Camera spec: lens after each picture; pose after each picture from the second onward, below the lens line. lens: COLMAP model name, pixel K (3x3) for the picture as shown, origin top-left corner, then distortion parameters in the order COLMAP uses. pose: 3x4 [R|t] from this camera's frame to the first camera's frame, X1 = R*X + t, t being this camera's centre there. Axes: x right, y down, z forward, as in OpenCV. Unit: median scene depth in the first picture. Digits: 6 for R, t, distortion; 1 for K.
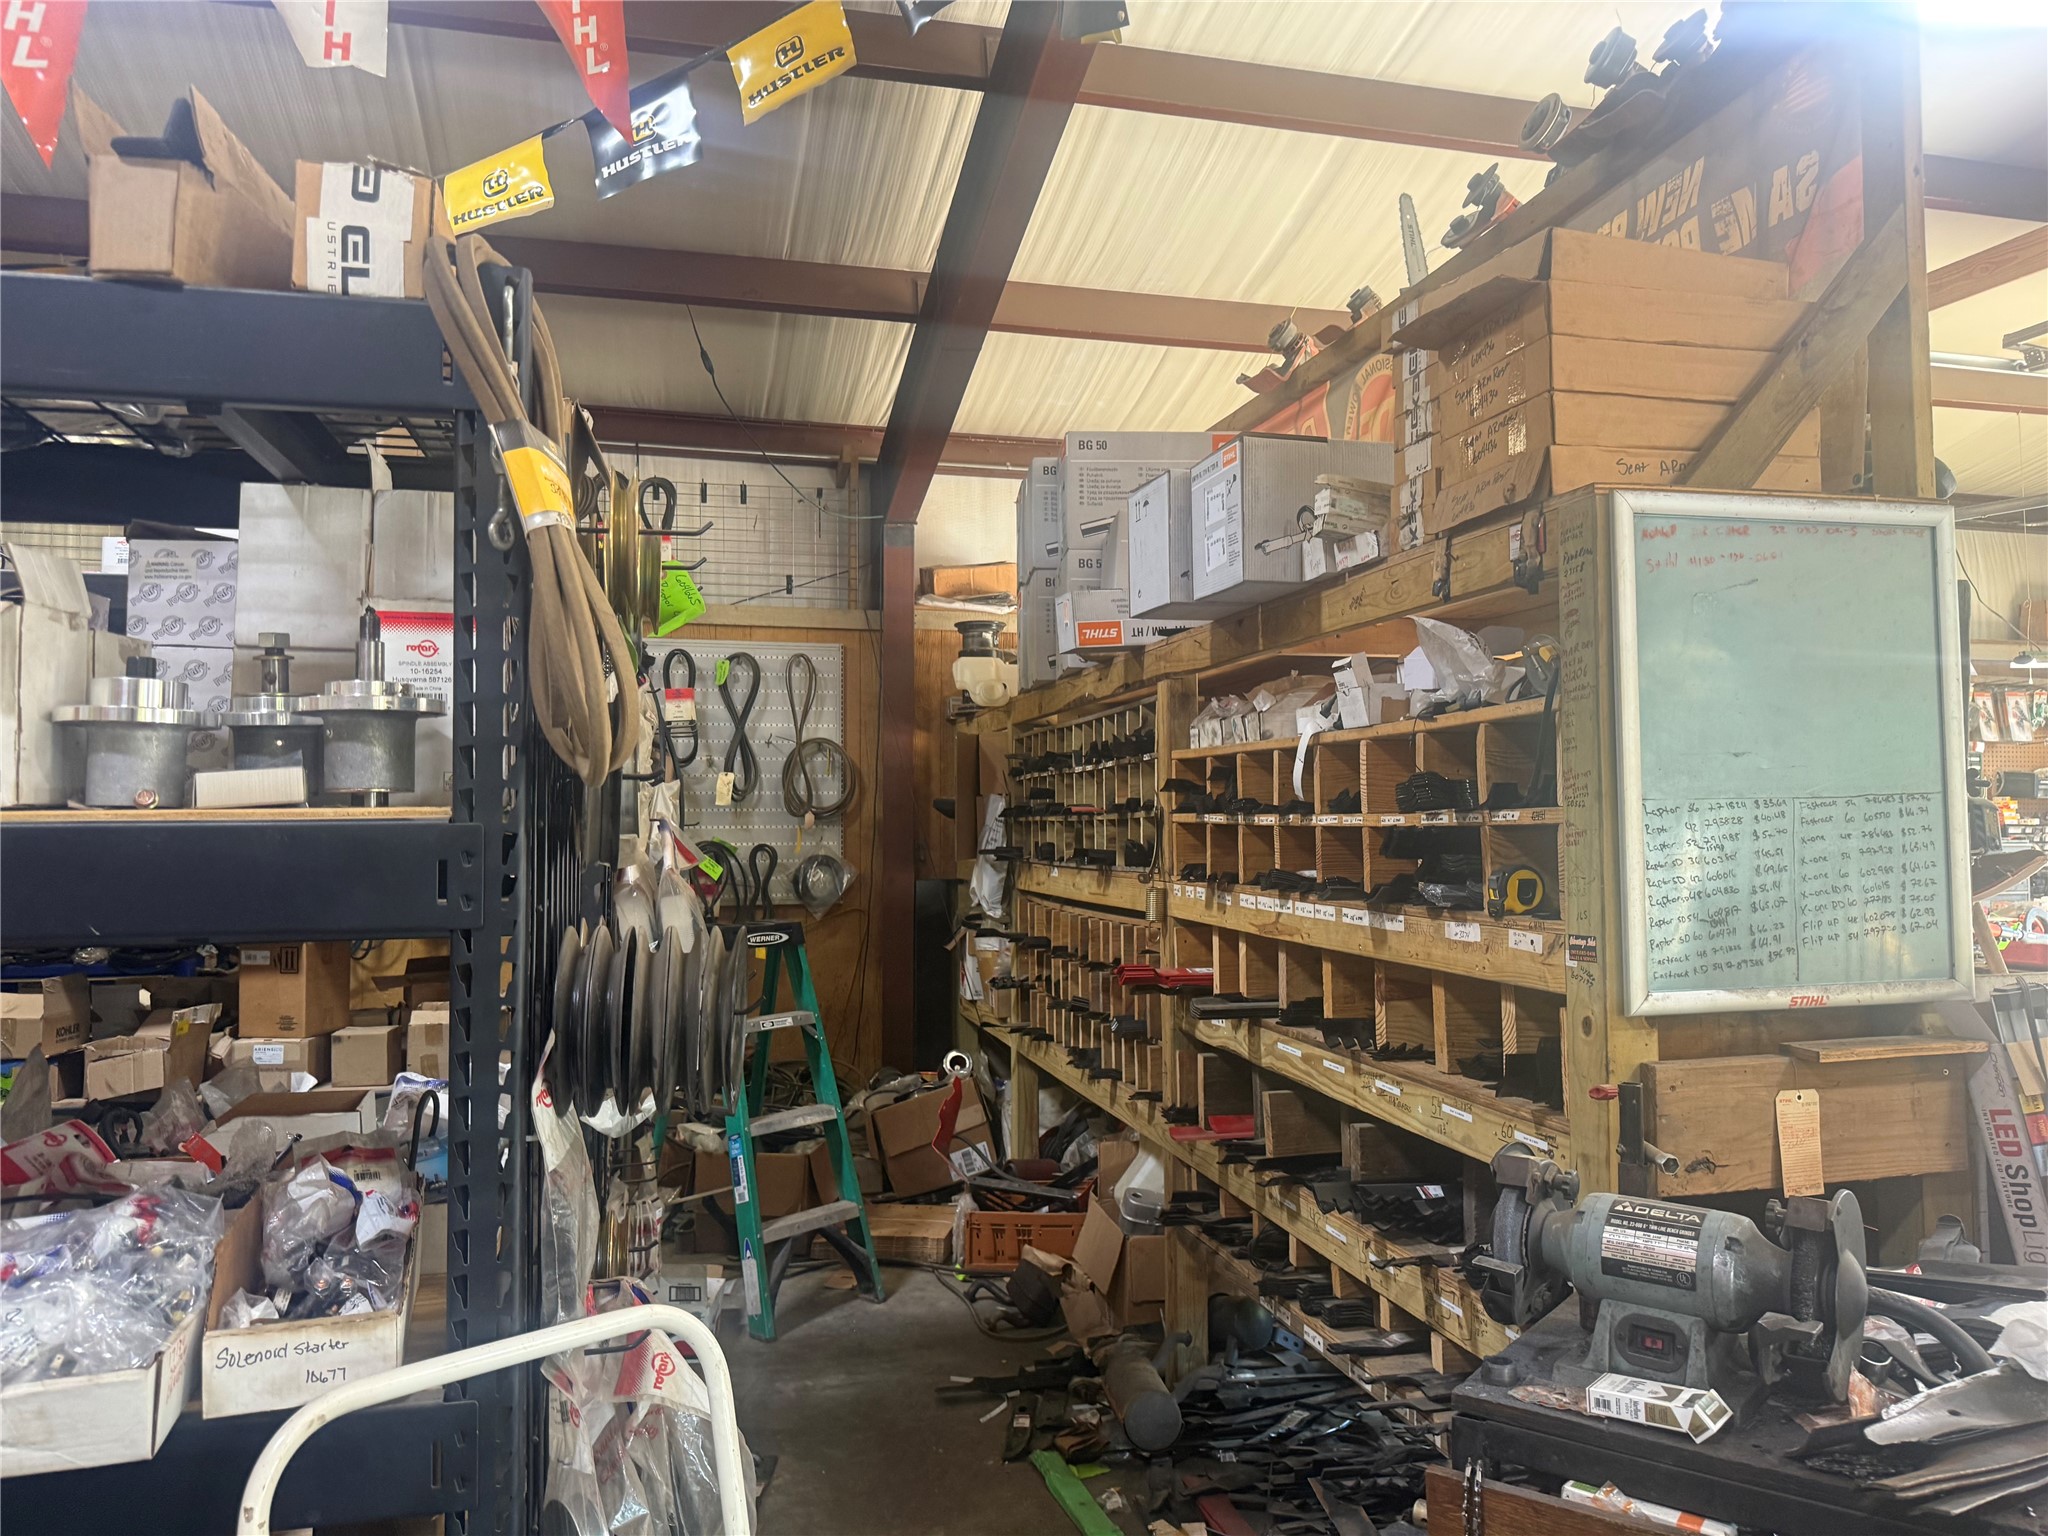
lens RADIAL K [[1444.5, 0, 1019.1], [0, 1444.5, 760.8], [0, 0, 1]] dist [0.046453, -0.022158]
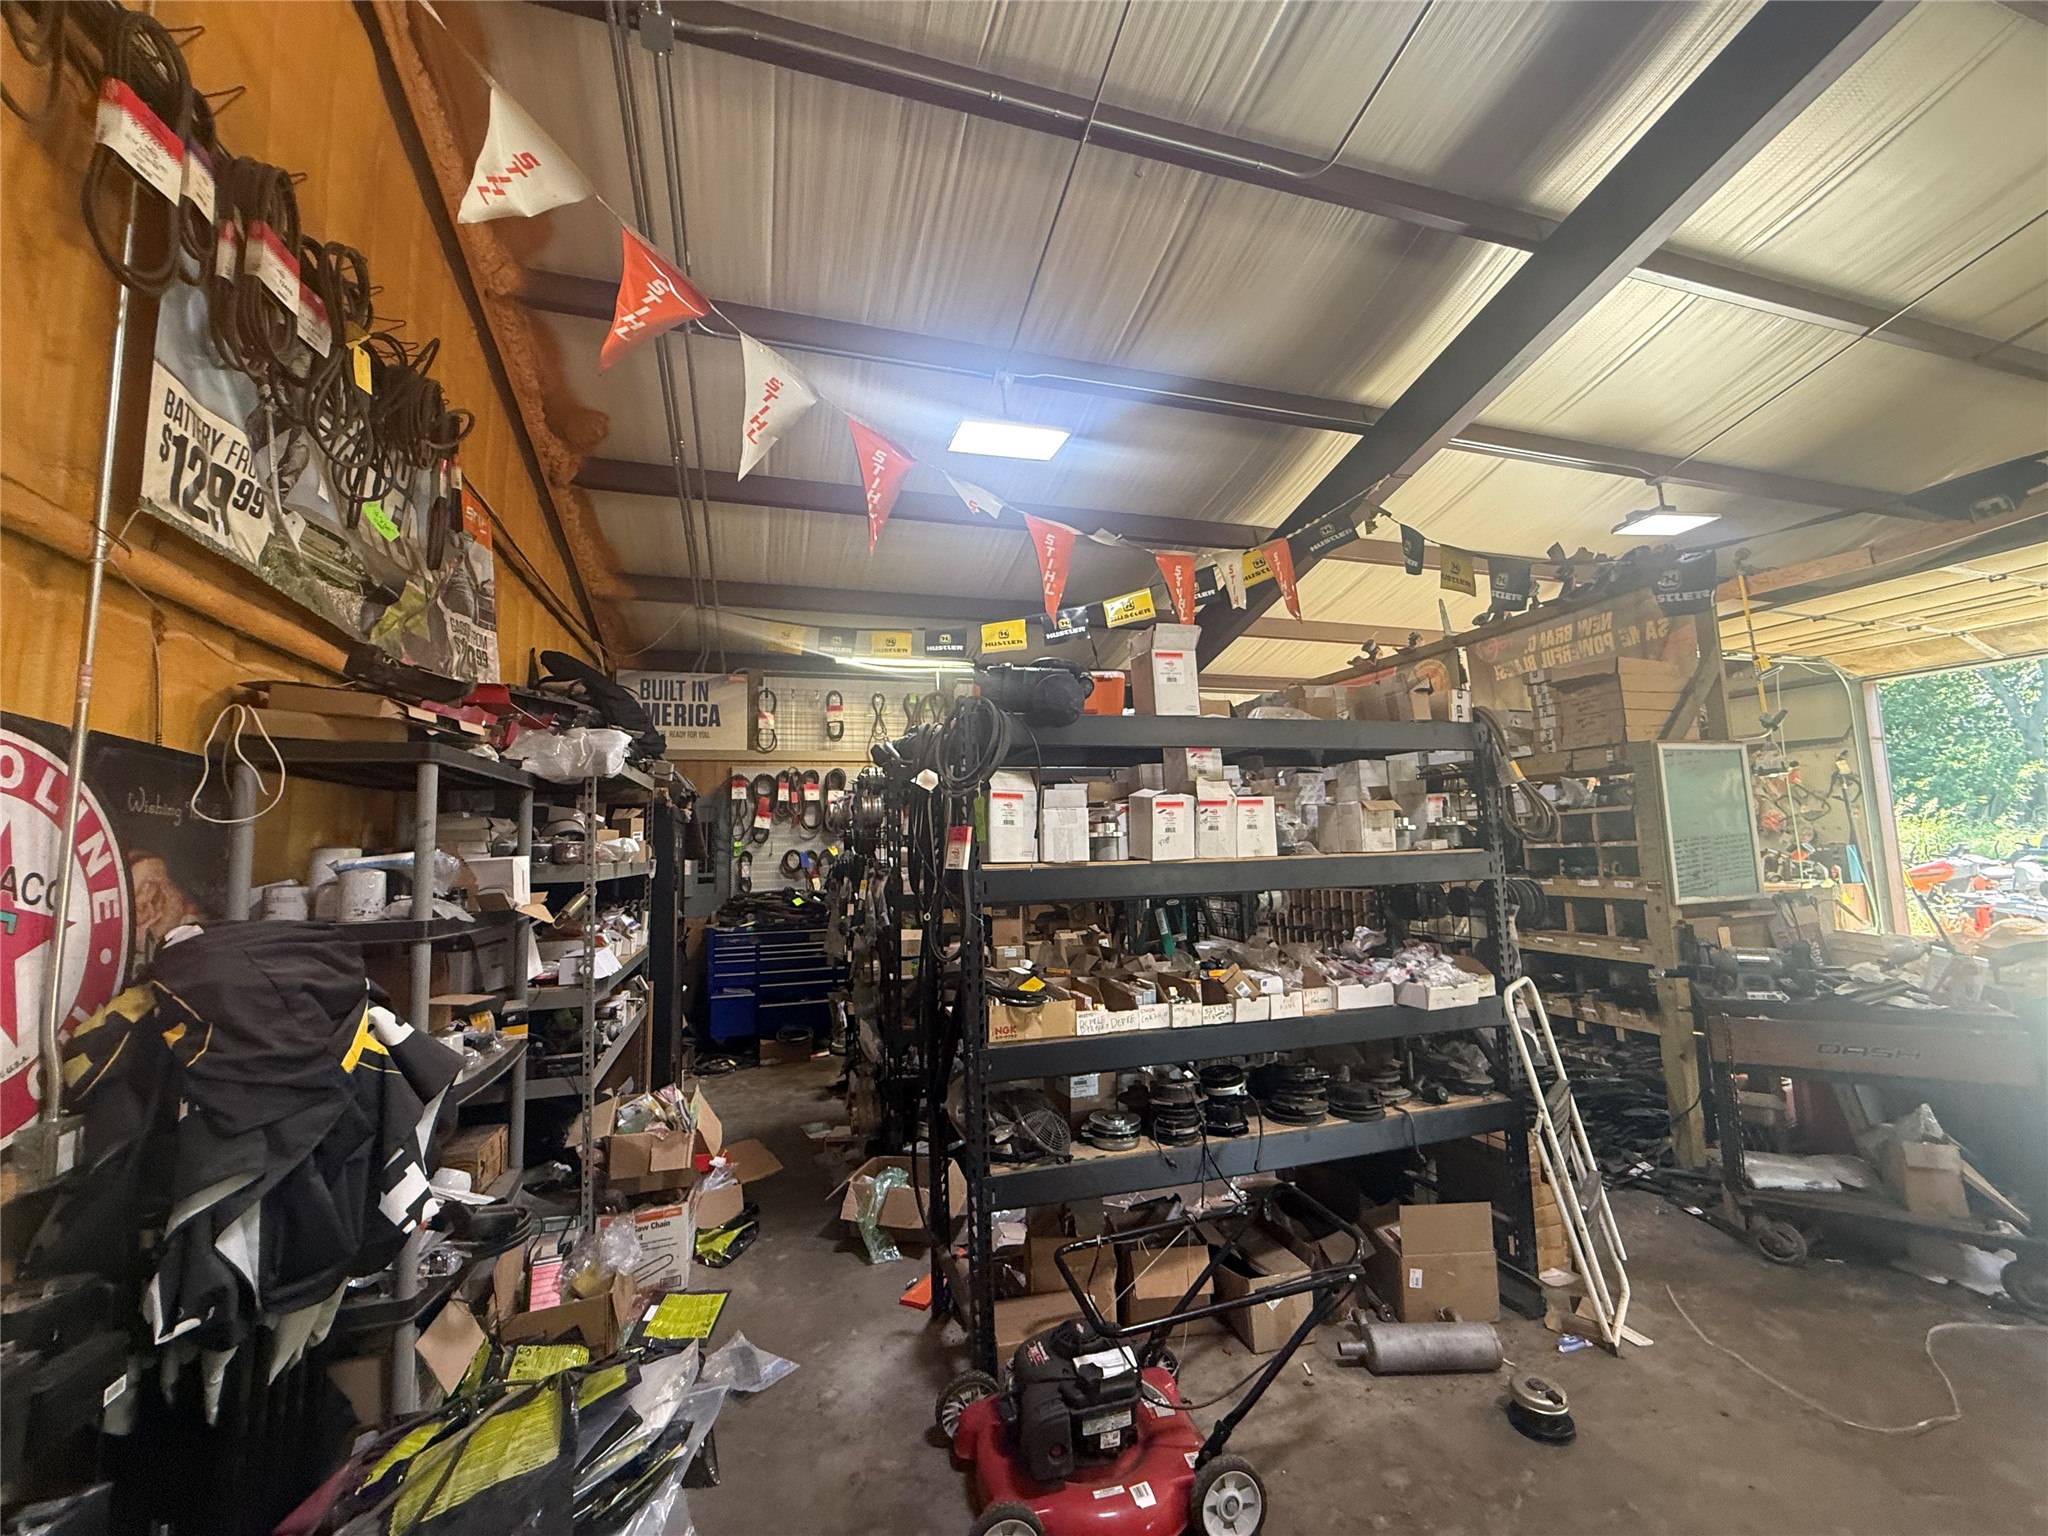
lens RADIAL K [[819.9, 0, 1030.0], [0, 819.9, 767.8], [0, 0, 1]] dist [-0.001081, 0.000290]
pose [[0.997723, -0.016603, 0.065377, -1.009197], [0.020229, 0.998270, -0.055201, -0.052899], [-0.064347, 0.056398, 0.996333, -0.663043]]
